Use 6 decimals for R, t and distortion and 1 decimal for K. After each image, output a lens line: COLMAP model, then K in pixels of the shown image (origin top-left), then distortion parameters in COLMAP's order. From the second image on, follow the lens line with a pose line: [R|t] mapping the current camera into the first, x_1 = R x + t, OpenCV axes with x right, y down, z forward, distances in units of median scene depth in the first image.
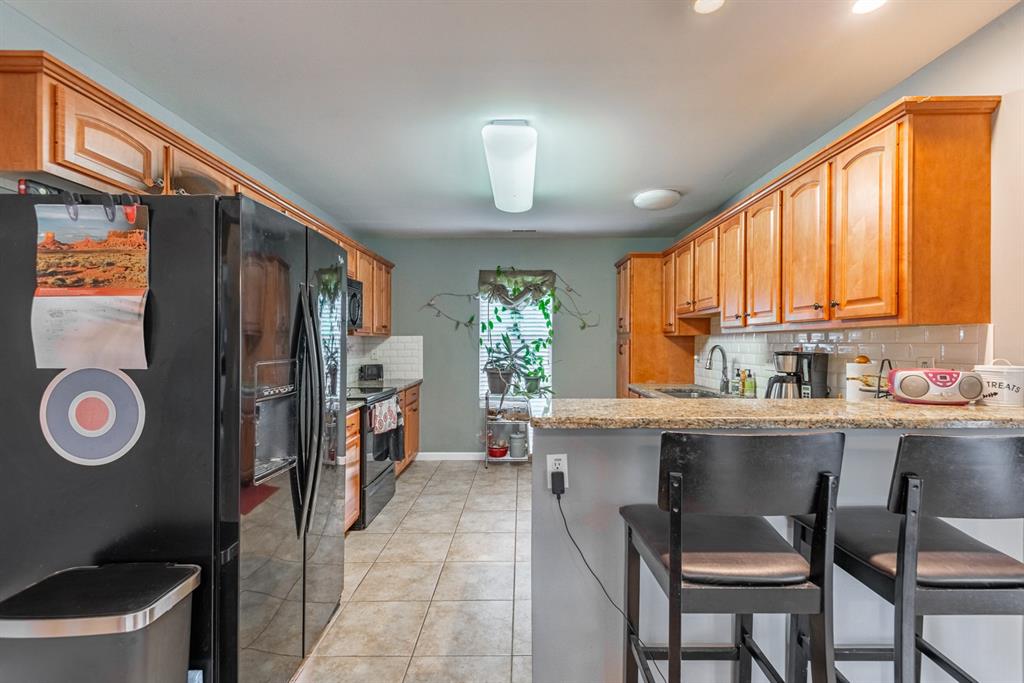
lens RADIAL K [[469.4, 0, 522.6], [0, 469.4, 340.0], [0, 0, 1]] dist [0.011867, -0.000350]
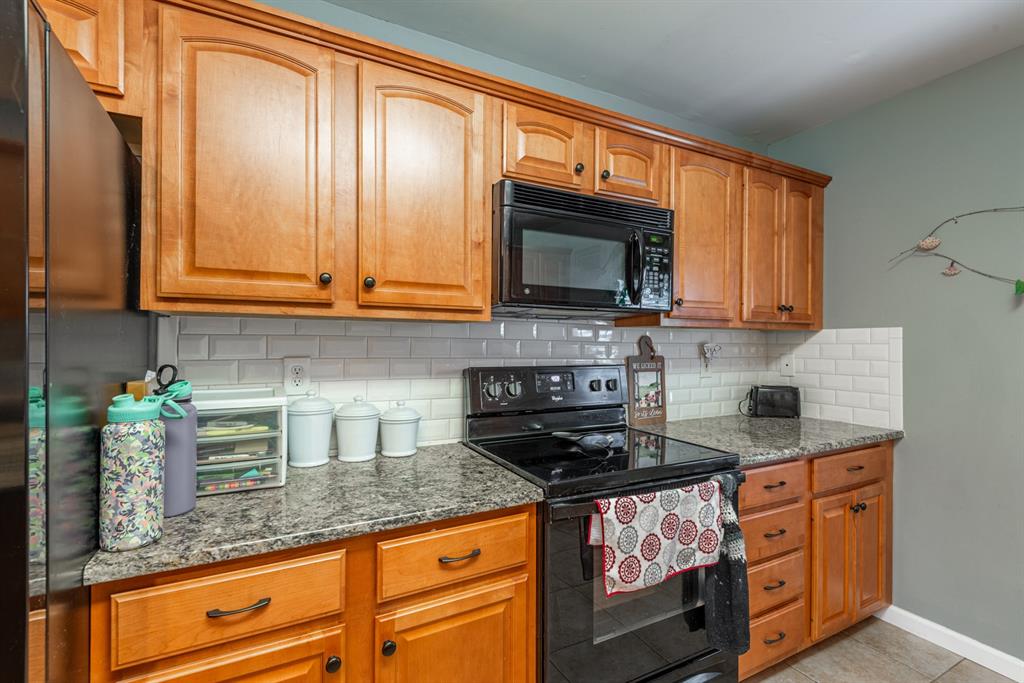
lens RADIAL K [[461.6, 0, 514.7], [0, 461.6, 339.4], [0, 0, 1]] dist [0.029399, -0.018548]
pose [[0.472095, 0.000526, -0.881547, -0.010775], [-0.004401, 0.999989, -0.001760, 0.004368], [0.881537, 0.004710, 0.472092, 0.518265]]
